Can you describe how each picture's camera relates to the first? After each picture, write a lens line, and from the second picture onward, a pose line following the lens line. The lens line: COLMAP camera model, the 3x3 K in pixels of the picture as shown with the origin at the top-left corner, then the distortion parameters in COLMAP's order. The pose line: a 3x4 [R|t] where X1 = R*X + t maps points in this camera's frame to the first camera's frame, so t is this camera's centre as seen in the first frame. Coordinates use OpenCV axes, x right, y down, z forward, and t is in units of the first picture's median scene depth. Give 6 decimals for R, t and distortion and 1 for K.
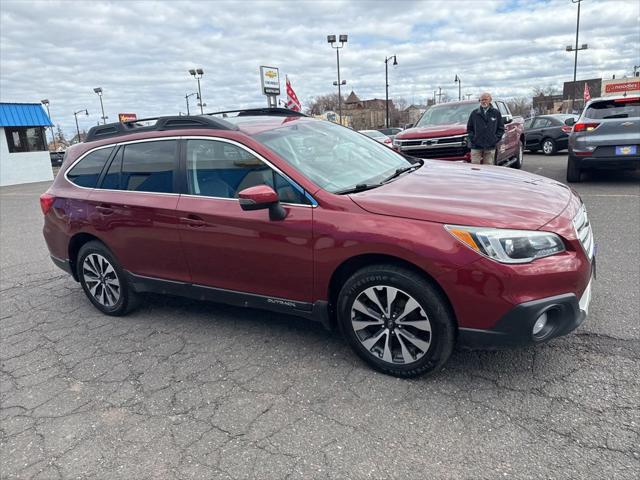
lens RADIAL K [[451.1, 0, 320.8], [0, 451.1, 241.0], [0, 0, 1]] dist [0.037757, -0.041430]
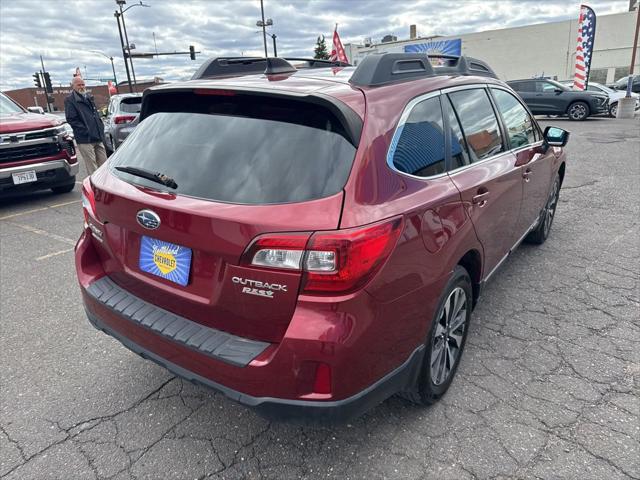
lens RADIAL K [[451.1, 0, 325.0], [0, 451.1, 242.2], [0, 0, 1]] dist [0.037757, -0.041430]
pose [[0.074837, -0.245896, 0.966403, -1.037222], [0.277511, 0.935972, 0.216663, -0.191149], [-0.957803, 0.251973, 0.138285, 1.067937]]
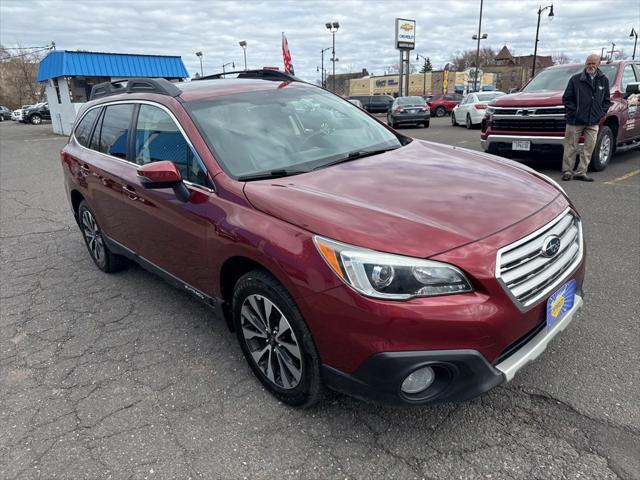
lens RADIAL K [[451.1, 0, 319.3], [0, 451.1, 238.3], [0, 0, 1]] dist [0.037757, -0.041430]
pose [[0.954635, 0.124908, -0.270316, 0.299275], [-0.102027, 0.990026, 0.097159, -0.064748], [0.279756, -0.065172, 0.957857, 0.151515]]
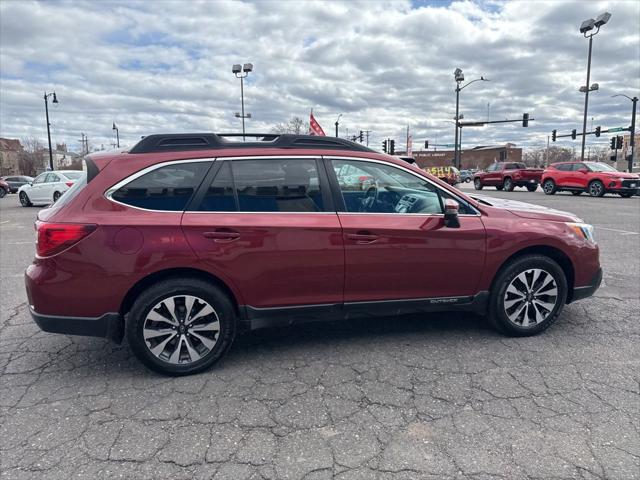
lens RADIAL K [[451.1, 0, 324.6], [0, 451.1, 242.3], [0, 0, 1]] dist [0.037757, -0.041430]
pose [[0.721825, -0.047038, 0.690475, -0.855038], [0.120904, 0.990916, -0.058888, 0.014029], [-0.681433, 0.125988, 0.720955, 0.266919]]
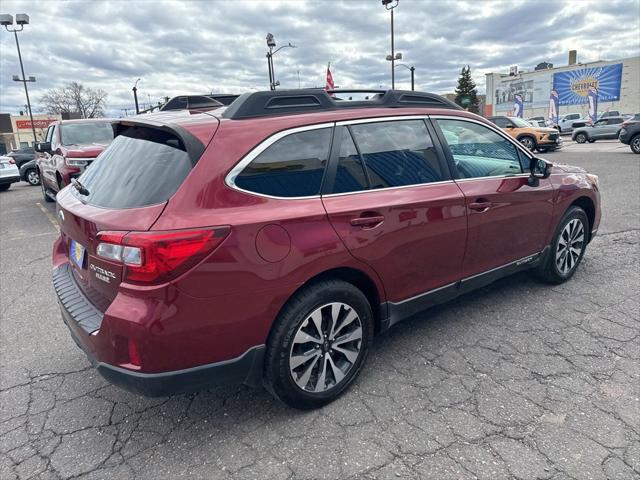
lens RADIAL K [[451.1, 0, 324.7], [0, 451.1, 241.9], [0, 0, 1]] dist [0.037757, -0.041430]
pose [[0.369091, -0.168808, 0.913934, -1.034555], [0.240660, 0.967186, 0.081454, -0.100624], [-0.897694, 0.189884, 0.397605, 0.758184]]
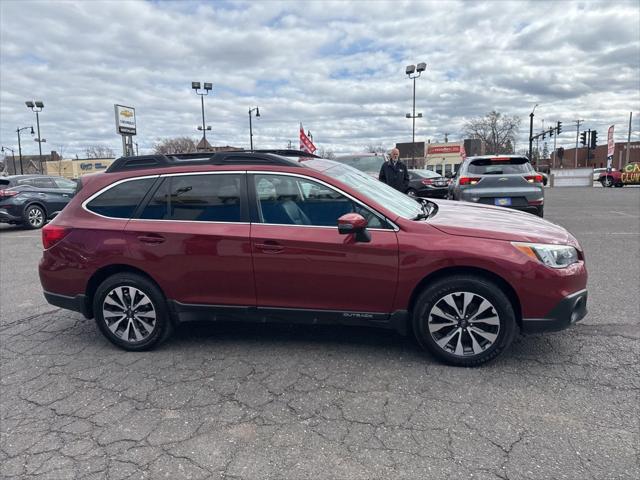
lens RADIAL K [[451.1, 0, 322.8], [0, 451.1, 242.0], [0, 0, 1]] dist [0.037757, -0.041430]
pose [[0.943785, -0.006761, 0.330490, -0.423649], [0.039192, 0.995028, -0.091565, 0.039887], [-0.328227, 0.099371, 0.939357, -0.052432]]
